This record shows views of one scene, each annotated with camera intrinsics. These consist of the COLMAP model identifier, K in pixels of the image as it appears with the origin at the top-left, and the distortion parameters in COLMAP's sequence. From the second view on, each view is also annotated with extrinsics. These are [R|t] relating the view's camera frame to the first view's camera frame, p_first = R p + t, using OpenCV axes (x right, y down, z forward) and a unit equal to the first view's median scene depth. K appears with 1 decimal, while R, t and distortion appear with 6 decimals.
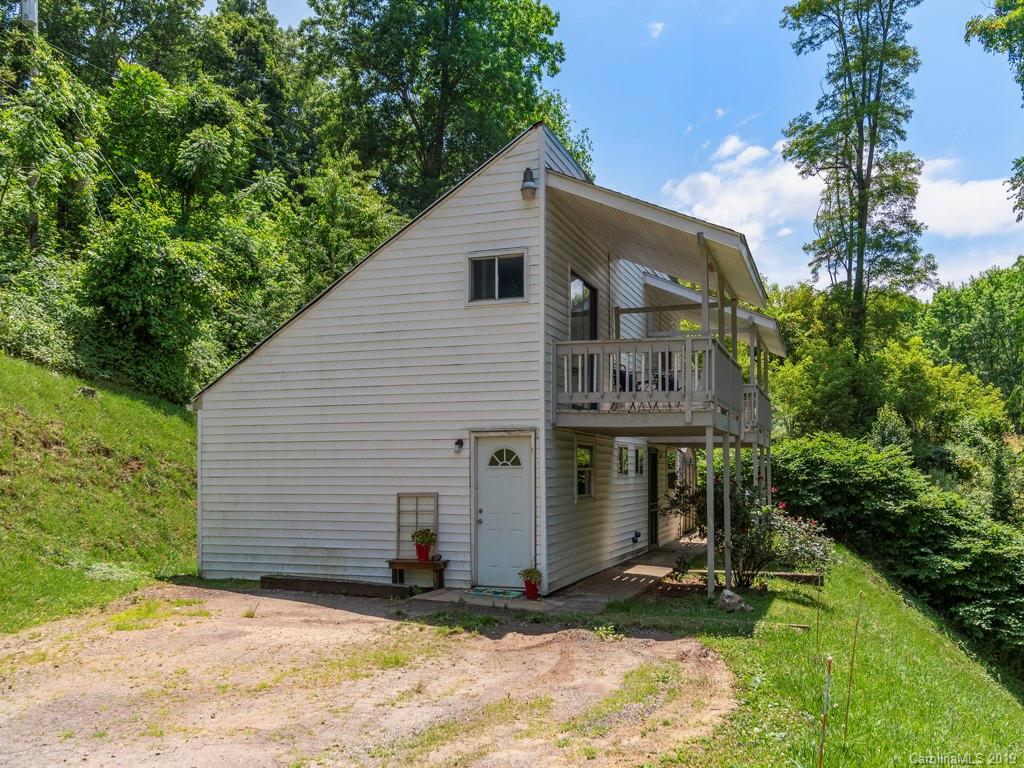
lens RADIAL K [[908.7, 0, 511.9], [0, 908.7, 439.6], [0, 0, 1]] dist [-0.011061, -0.007530]
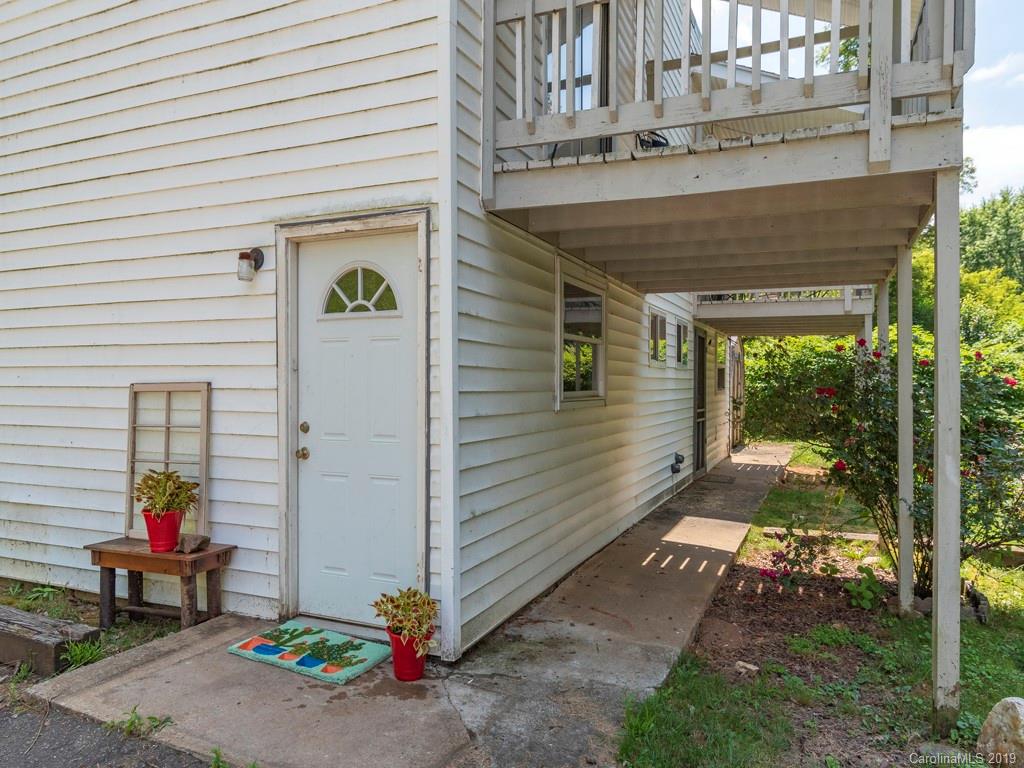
lens RADIAL K [[716.1, 0, 512.0], [0, 716.1, 384.0], [0, 0, 1]] dist [0.003831, 0.001129]
pose [[0.997798, 0.004308, -0.066185, 0.075518], [-0.001881, 0.999325, 0.036691, 0.047080], [0.066298, -0.036485, 0.997133, 0.682268]]
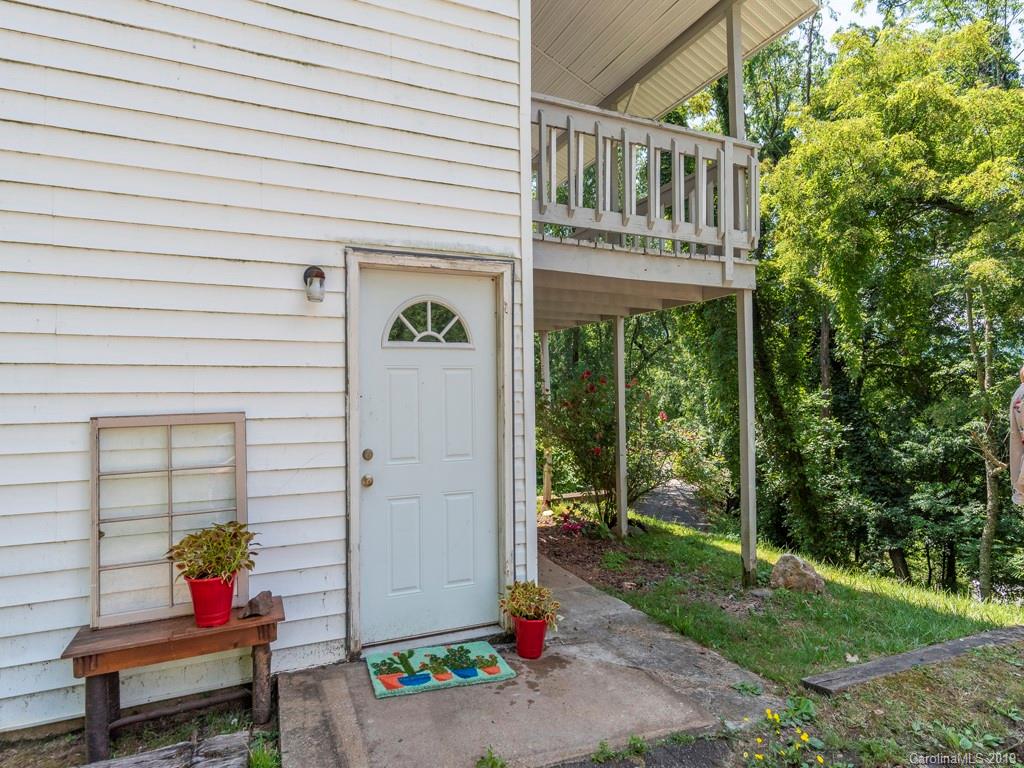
lens RADIAL K [[591.2, 0, 512.0], [0, 591.2, 384.0], [0, 0, 1]] dist [0.012975, 0.000531]
pose [[0.725181, 0.005385, 0.688538, -0.163568], [-0.013968, 0.999879, 0.006892, 0.044555], [-0.688417, -0.014616, 0.725168, 0.758439]]
